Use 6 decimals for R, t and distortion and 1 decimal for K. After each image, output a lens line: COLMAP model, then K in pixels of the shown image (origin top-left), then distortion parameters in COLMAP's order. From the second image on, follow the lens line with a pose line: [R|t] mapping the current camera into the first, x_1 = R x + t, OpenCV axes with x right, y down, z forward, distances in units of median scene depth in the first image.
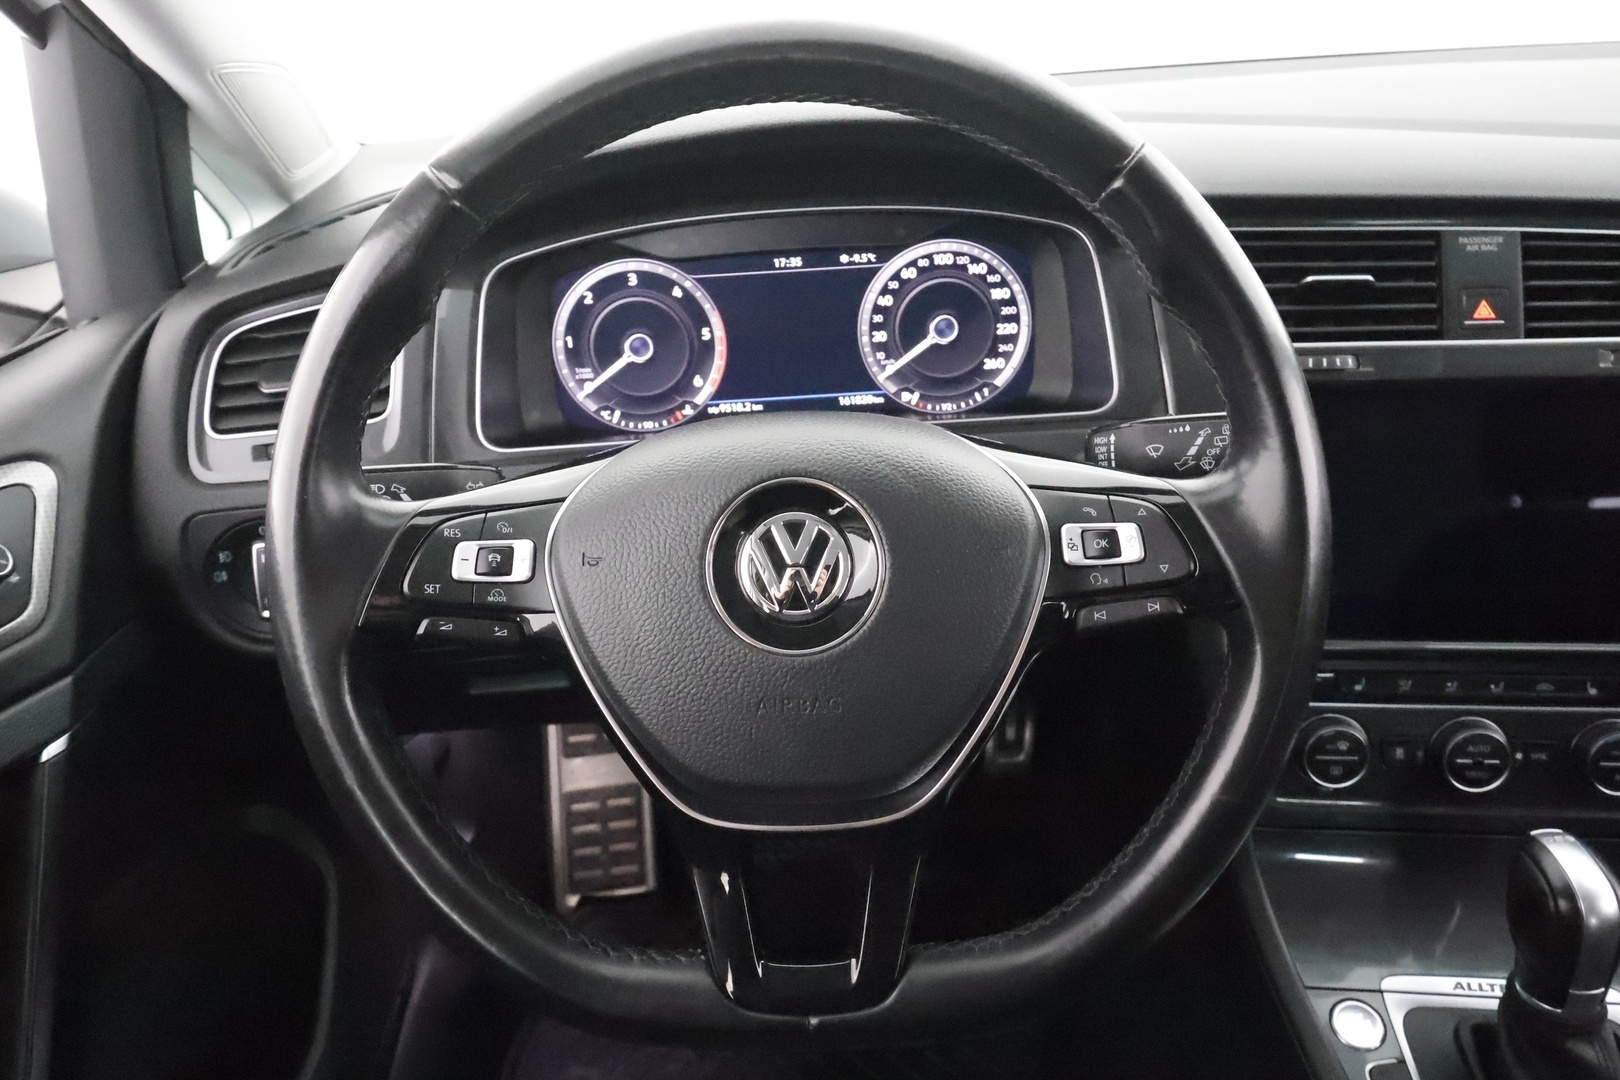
lens RADIAL K [[1195.4, 0, 802.0], [0, 1195.4, 540.8], [0, 0, 1]] dist [-0.009744, 0.015357]
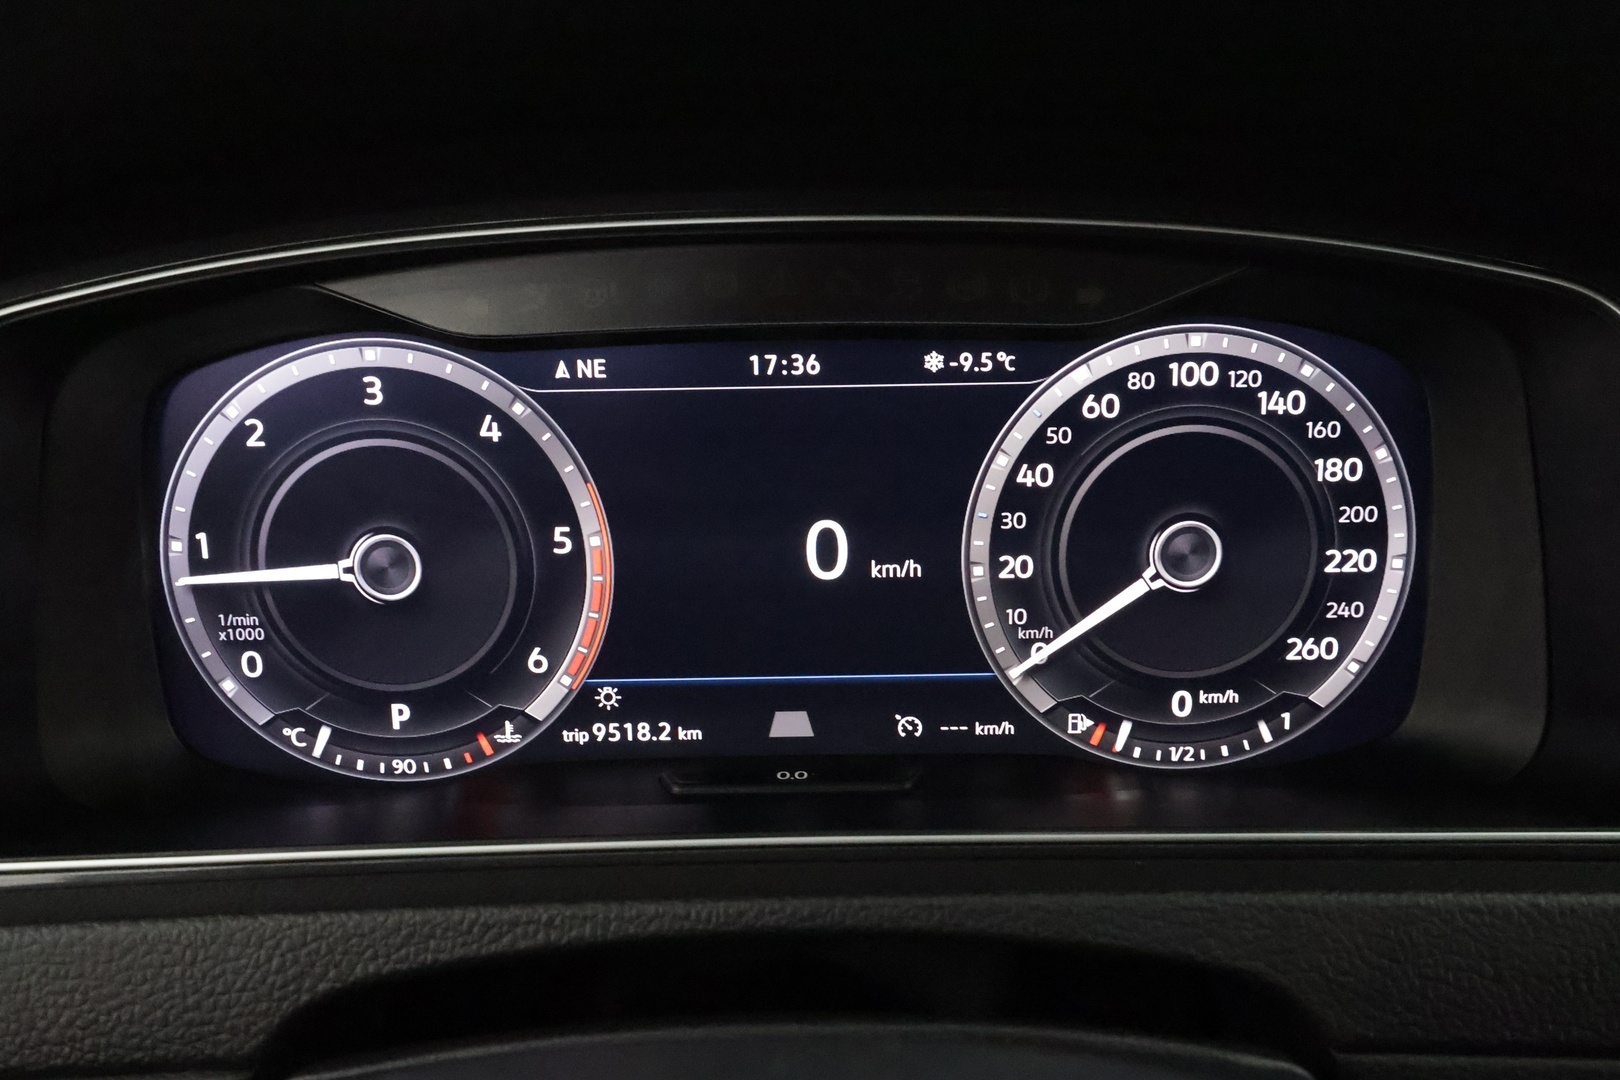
lens RADIAL K [[1287.5, 0, 813.1], [0, 1287.5, 526.7], [0, 0, 1]] dist [-0.006198, 0.011778]
pose [[0.999043, 0.043370, -0.005672, 0.001697], [-0.043698, 0.984040, -0.172496, -0.112440], [-0.001900, 0.172579, 0.984994, 0.606803]]
